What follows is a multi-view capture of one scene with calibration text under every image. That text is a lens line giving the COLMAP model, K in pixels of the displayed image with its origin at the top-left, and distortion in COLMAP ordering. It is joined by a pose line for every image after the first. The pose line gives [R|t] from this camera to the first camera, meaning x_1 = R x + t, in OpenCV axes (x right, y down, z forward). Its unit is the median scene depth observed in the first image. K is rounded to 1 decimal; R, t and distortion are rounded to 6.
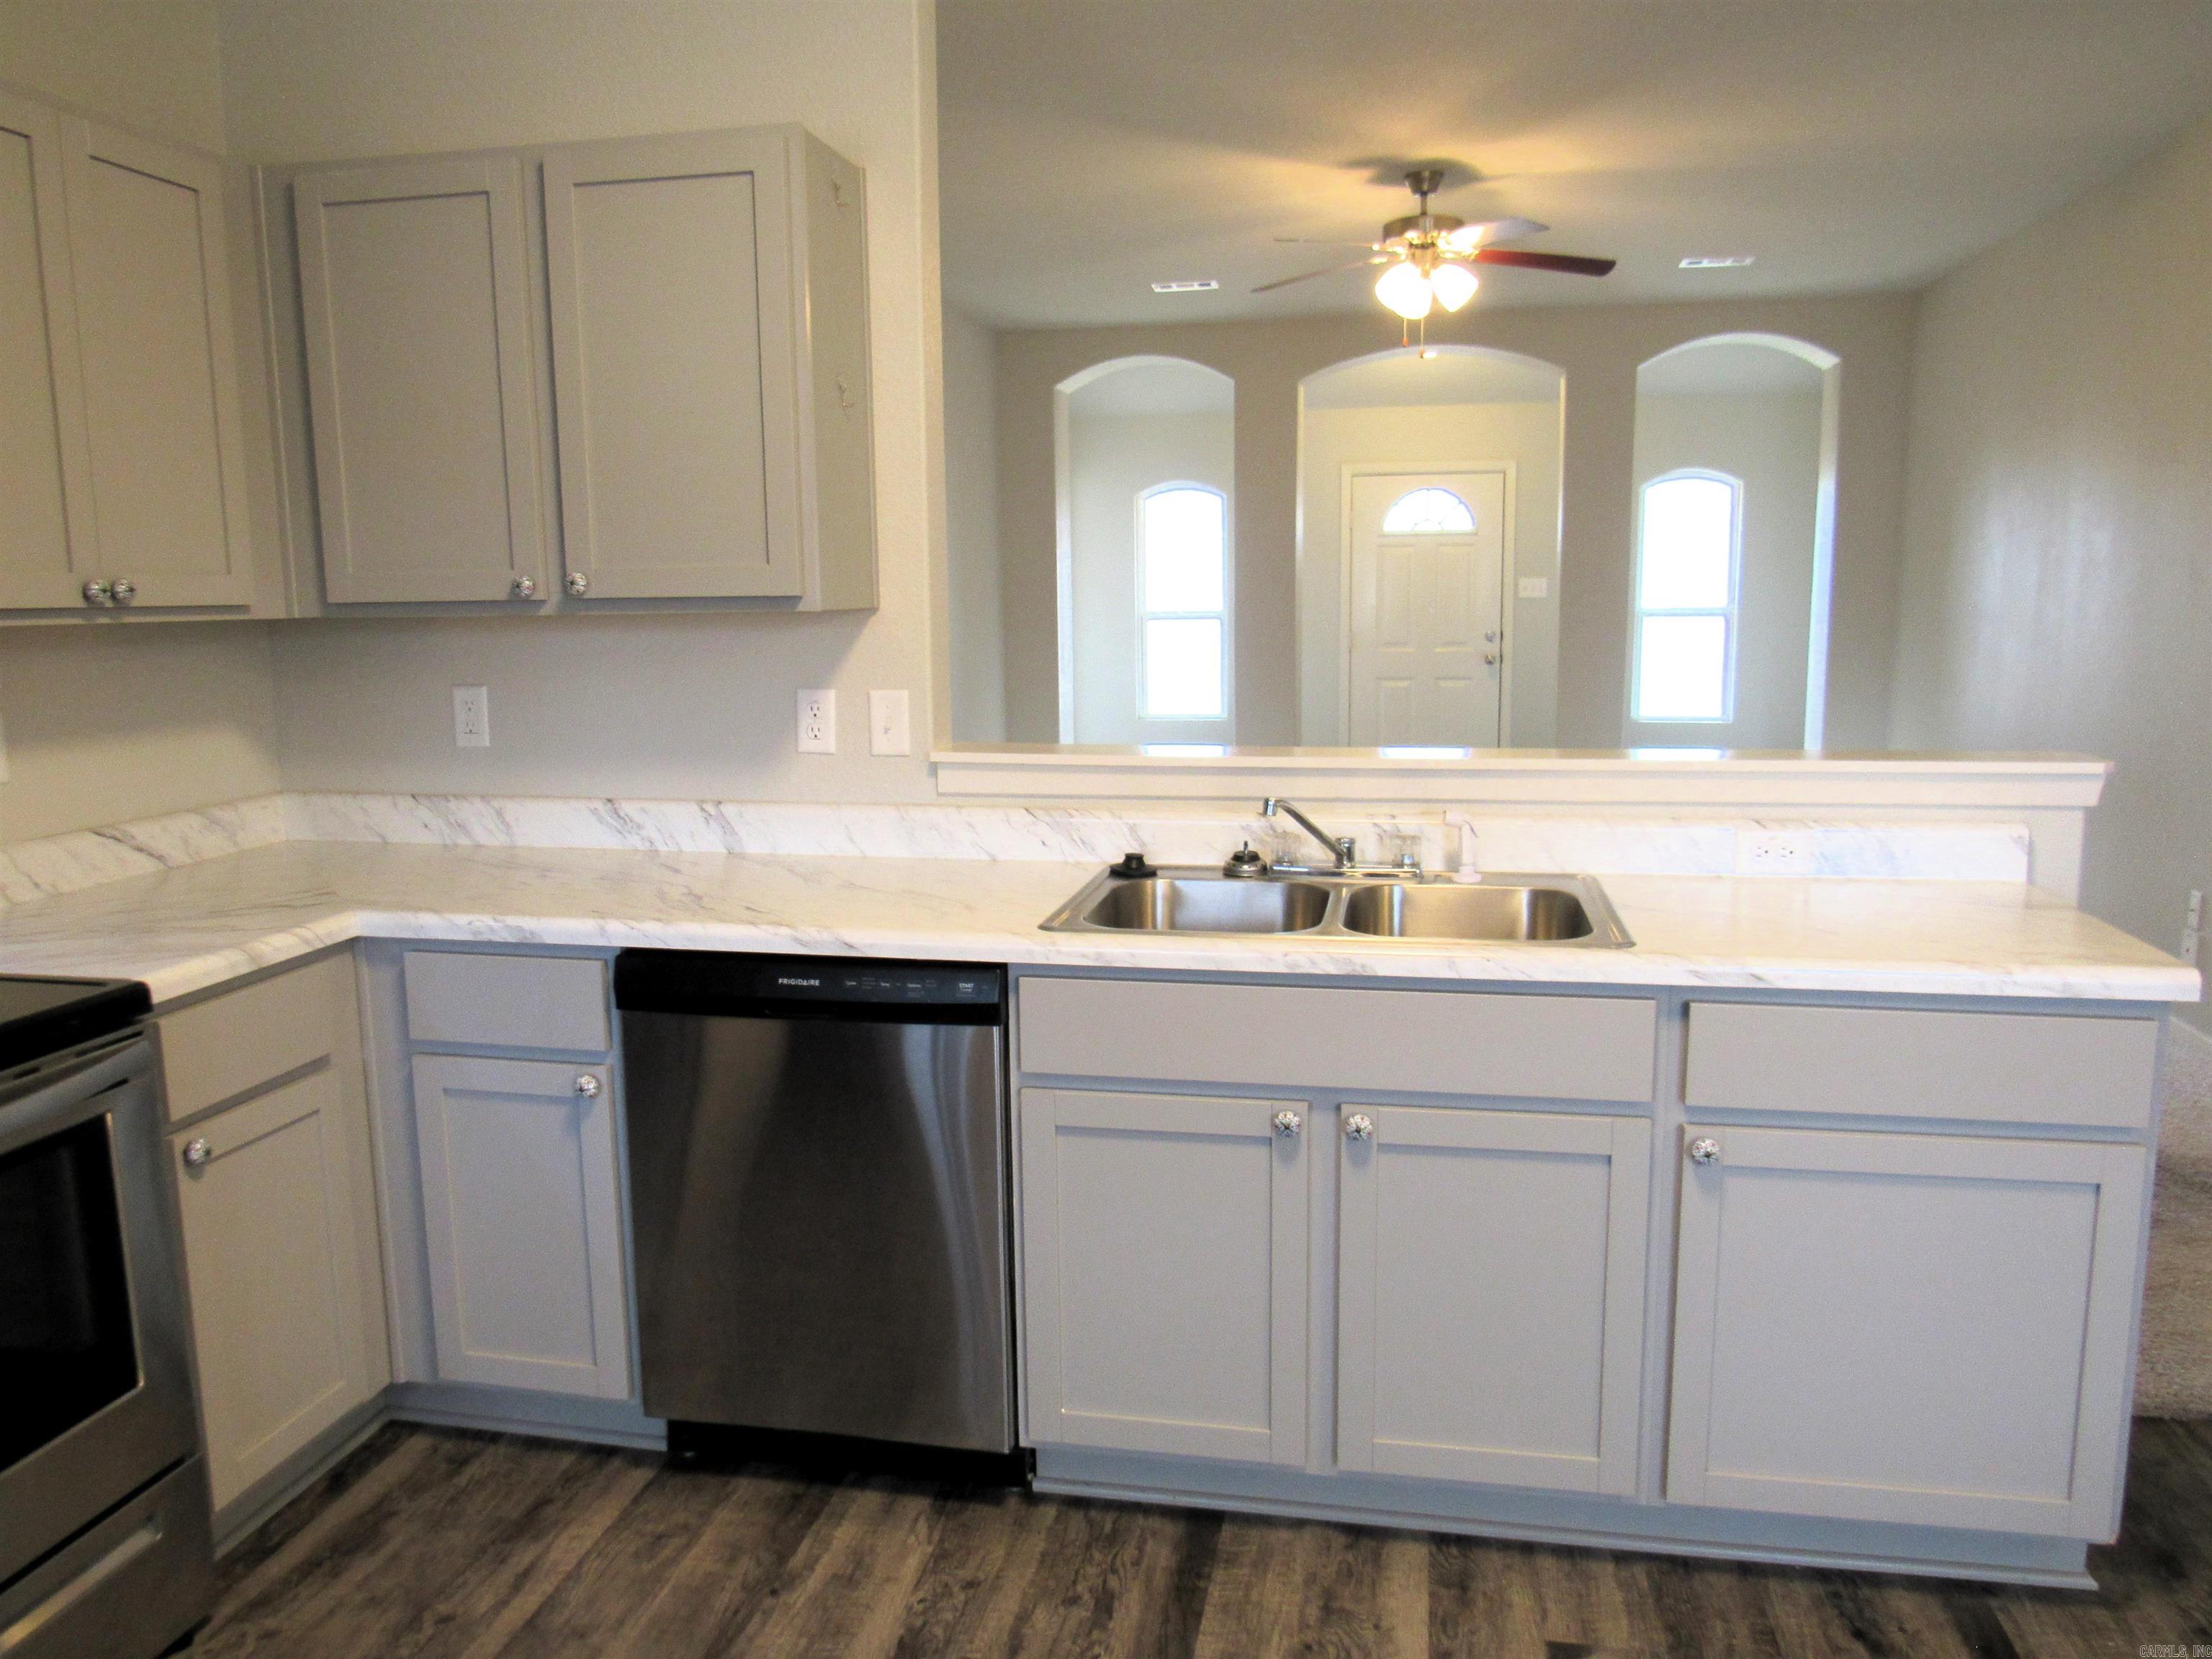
lens RADIAL K [[1594.5, 0, 1107.1], [0, 1594.5, 824.7], [0, 0, 1]] dist [-0.026106, 0.008049]
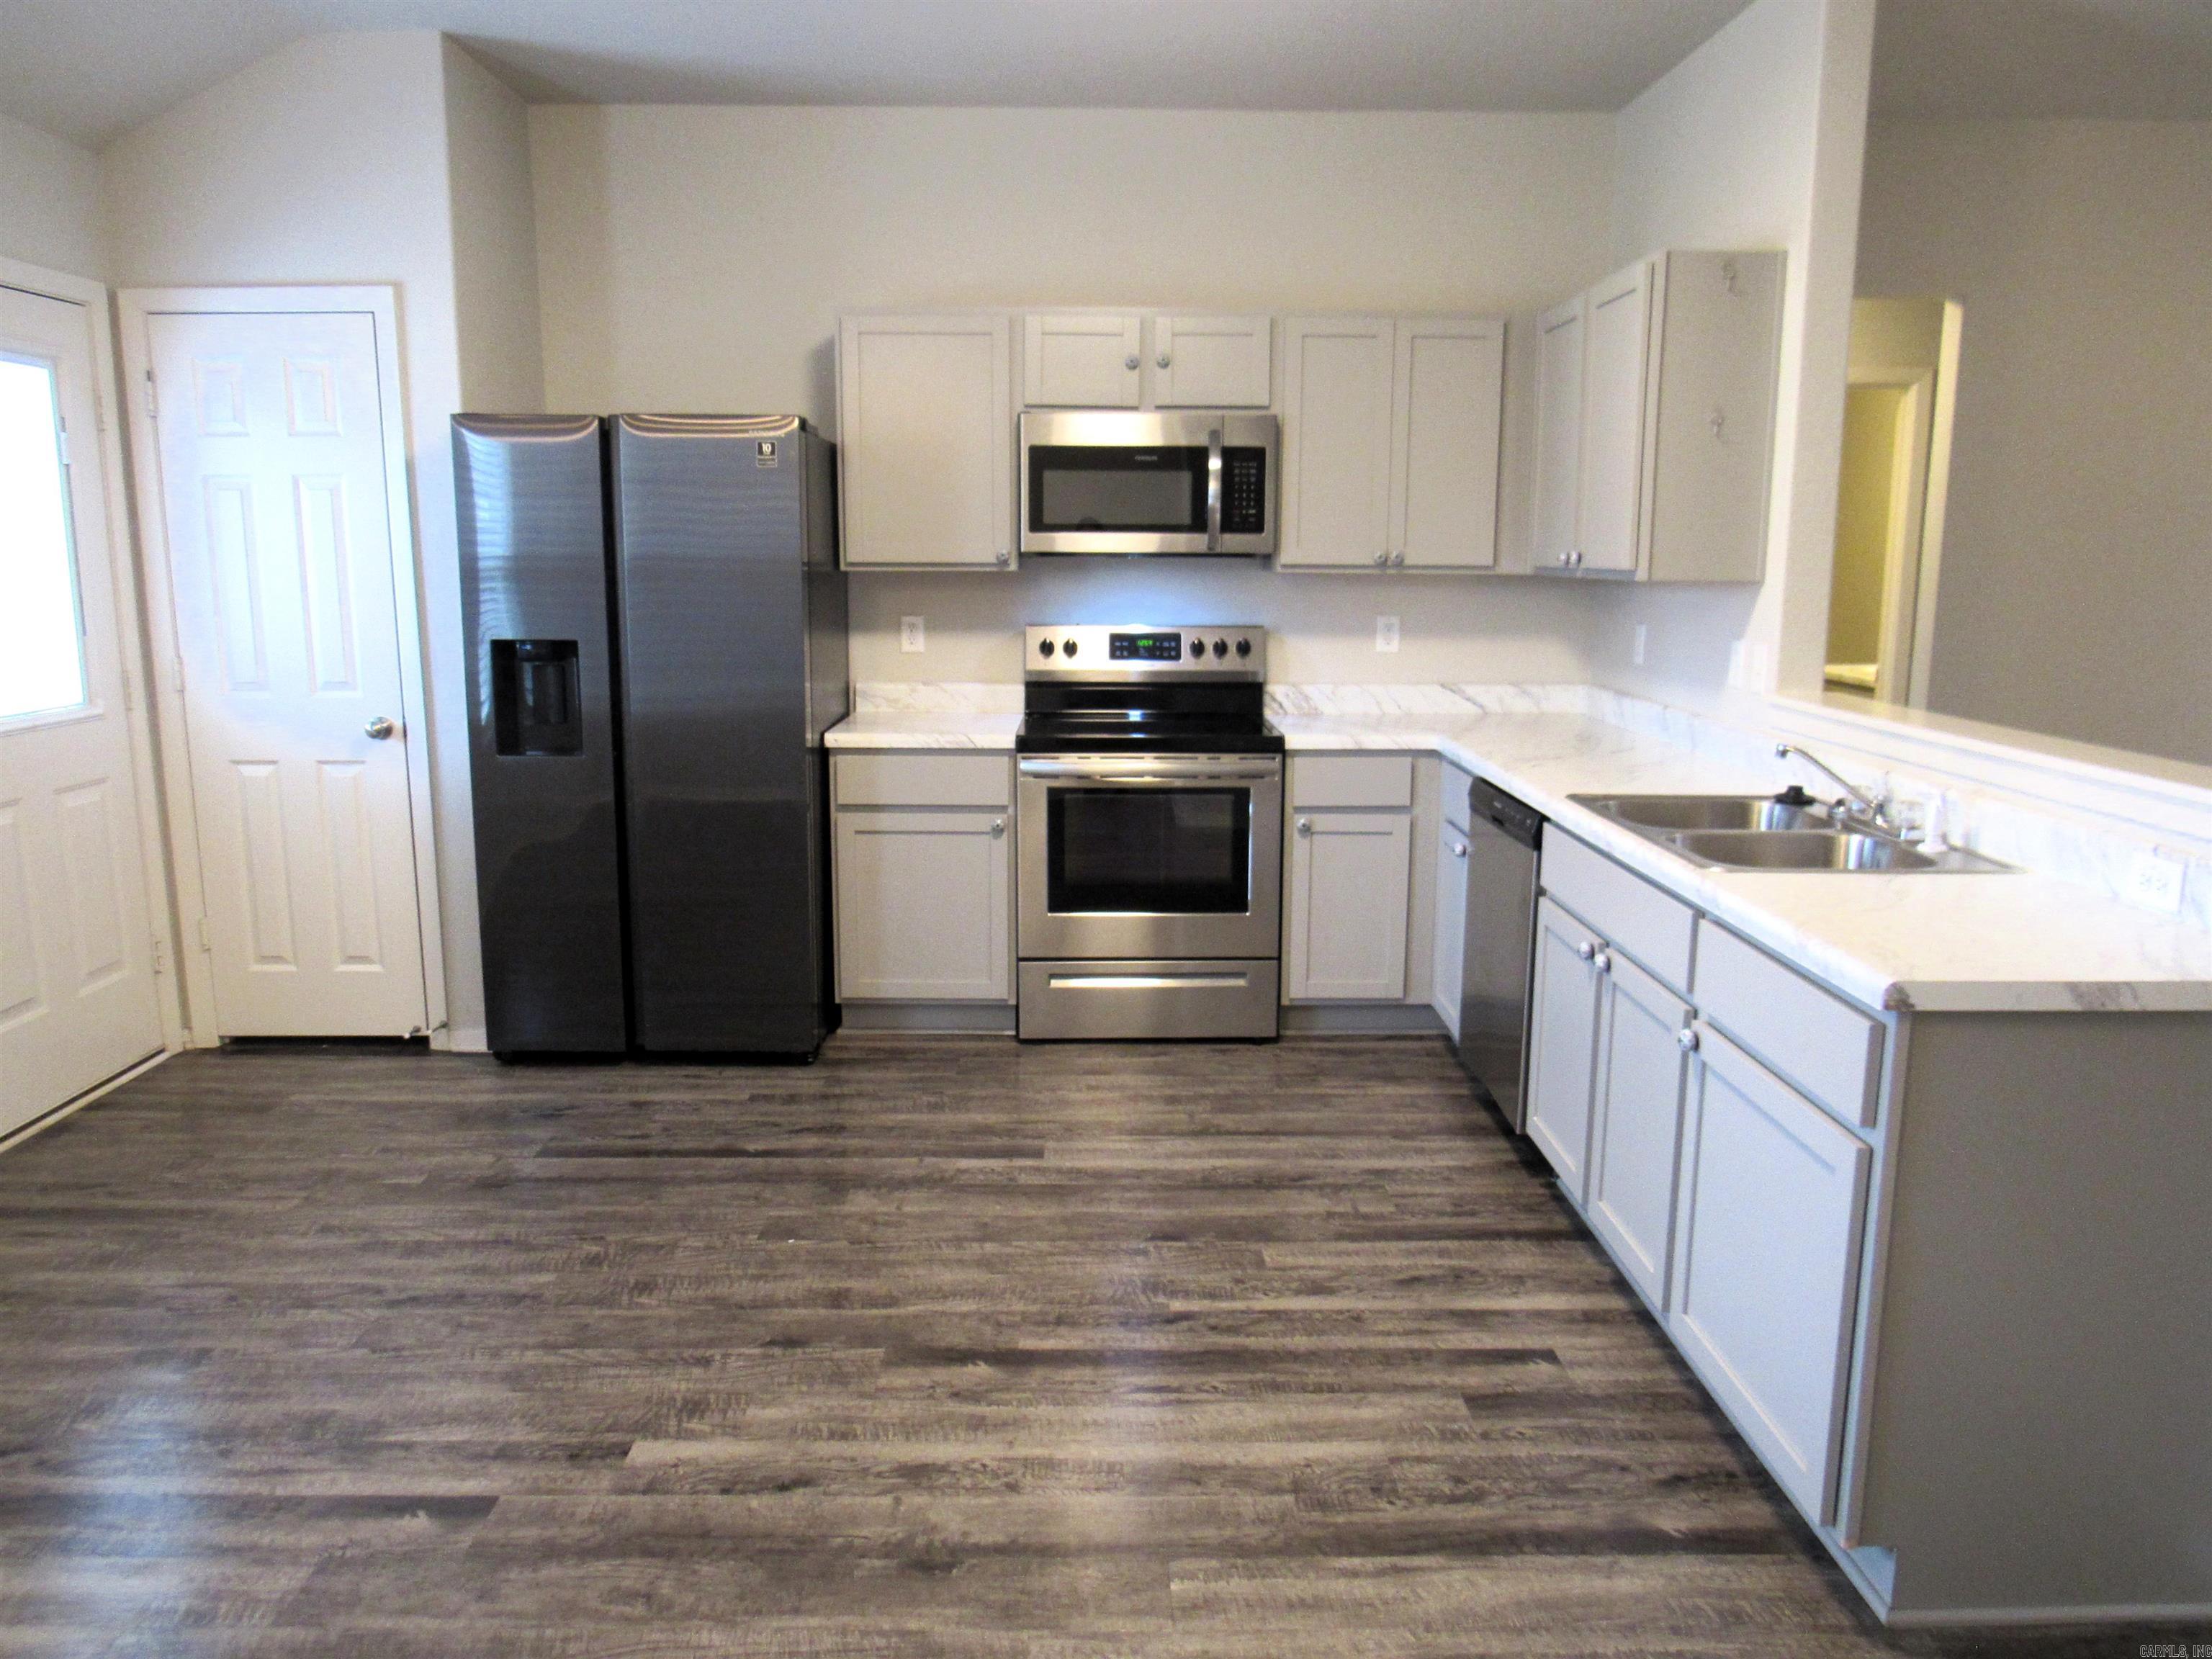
lens RADIAL K [[1594.5, 0, 1107.1], [0, 1594.5, 824.7], [0, 0, 1]] dist [-0.026106, 0.008049]
pose [[0.204042, 0.178257, -0.962596, 1.241963], [-0.149392, 0.977435, 0.149338, -0.062438], [0.967496, 0.113333, 0.226068, 0.232538]]
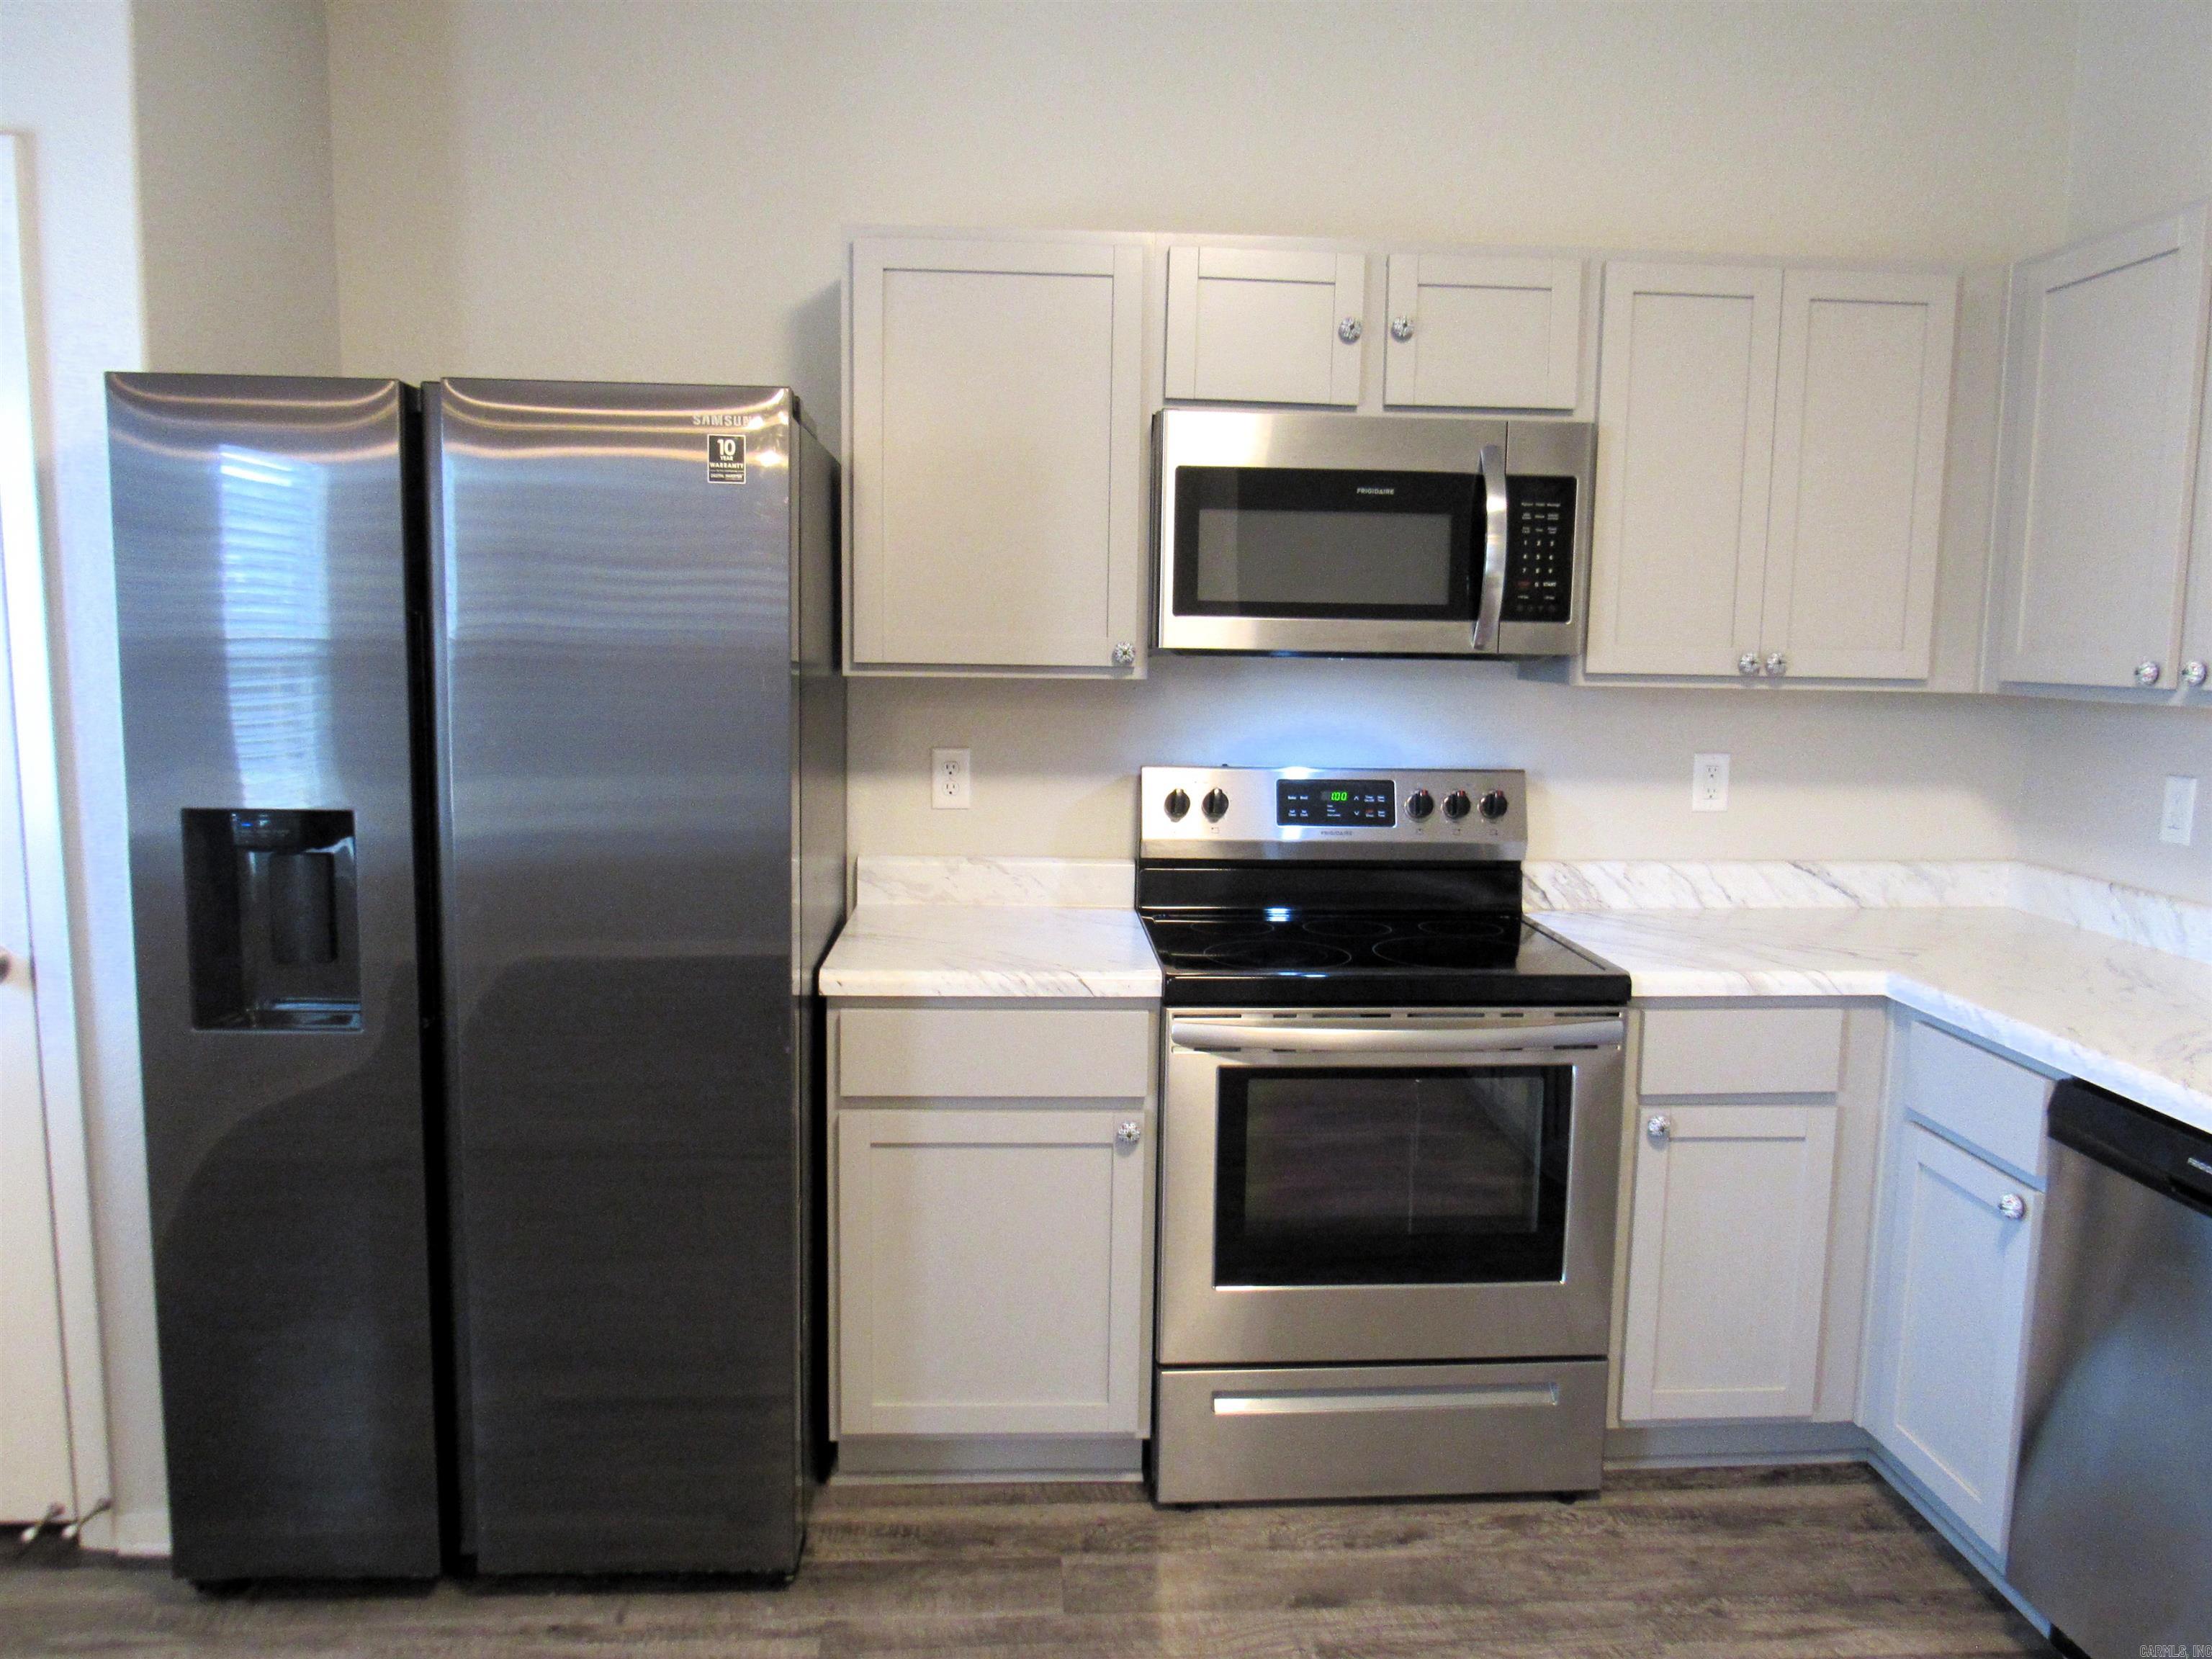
lens RADIAL K [[1594.5, 0, 1107.1], [0, 1594.5, 824.7], [0, 0, 1]] dist [-0.026106, 0.008049]
pose [[0.255200, 0.130916, -0.957984, 0.396831], [-0.159098, 0.982972, 0.091948, -0.056882], [0.953709, 0.128948, 0.271683, 0.207081]]
